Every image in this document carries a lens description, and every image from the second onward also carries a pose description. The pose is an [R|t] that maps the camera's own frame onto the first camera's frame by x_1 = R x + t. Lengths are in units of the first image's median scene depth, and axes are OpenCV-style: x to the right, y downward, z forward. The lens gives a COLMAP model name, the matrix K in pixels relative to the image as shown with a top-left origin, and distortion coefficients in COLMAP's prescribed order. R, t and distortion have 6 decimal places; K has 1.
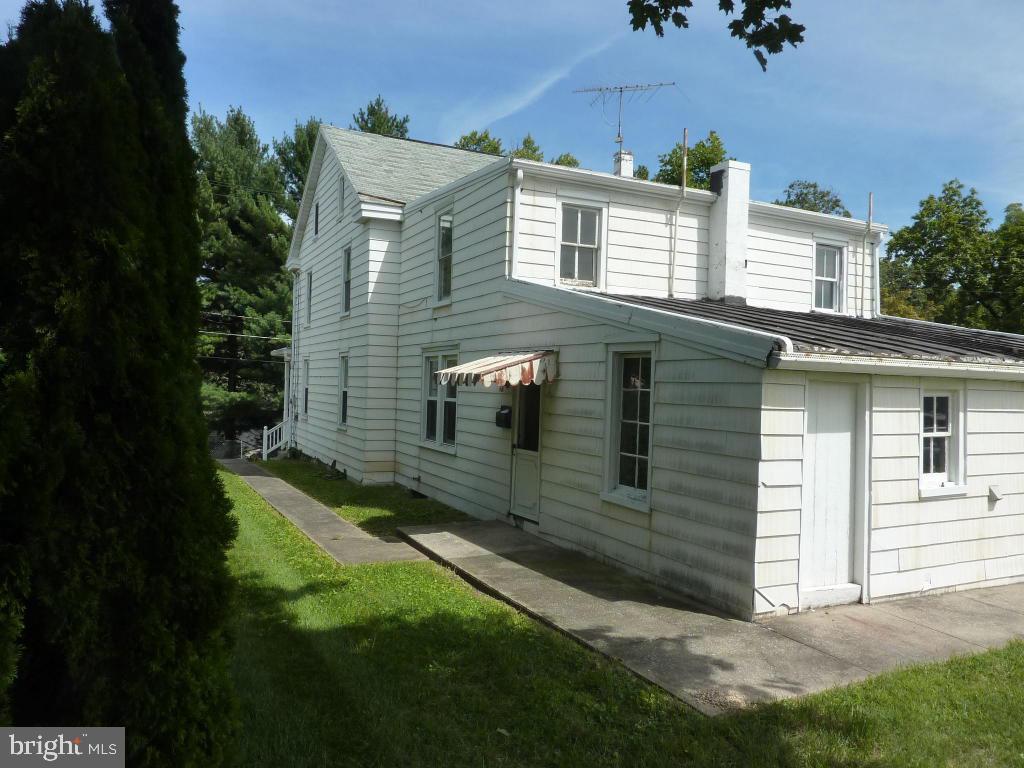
lens RADIAL K [[752.1, 0, 512.0], [0, 752.1, 384.0], [0, 0, 1]] dist [-0.035856, -0.004389]
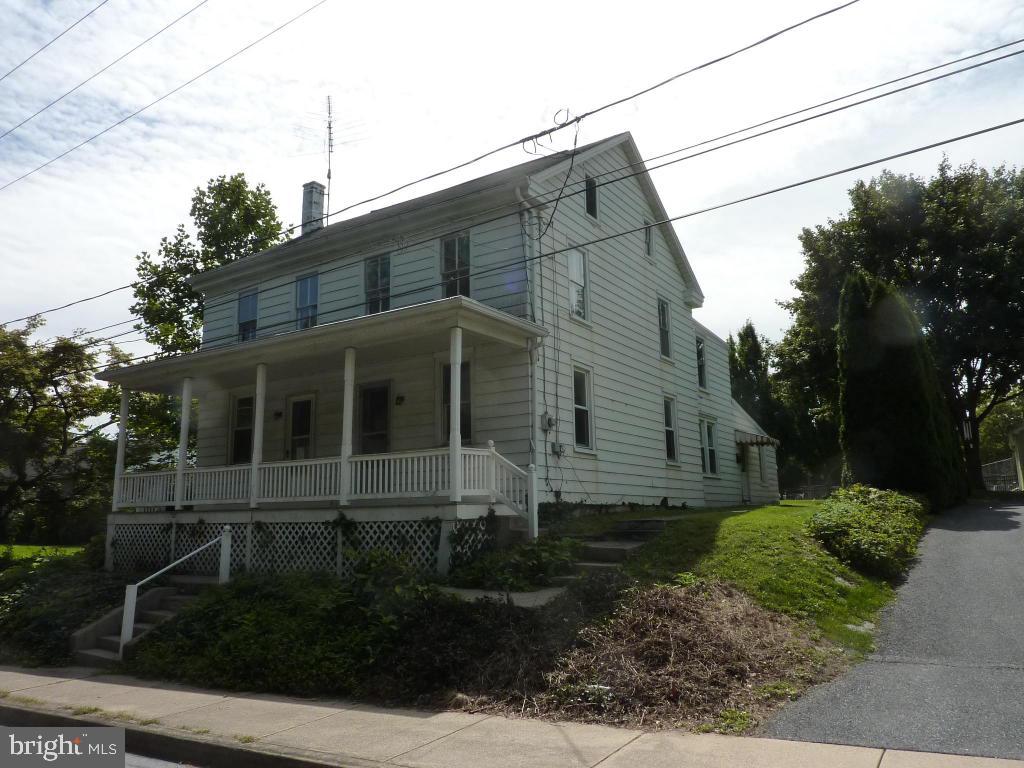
lens RADIAL K [[752.1, 0, 512.0], [0, 752.1, 384.0], [0, 0, 1]] dist [-0.035856, -0.004389]
pose [[-0.509168, 0.133730, 0.850214, -1.010760], [-0.002522, 0.987619, -0.156852, 0.111028], [-0.860664, -0.082008, -0.502526, 1.714195]]
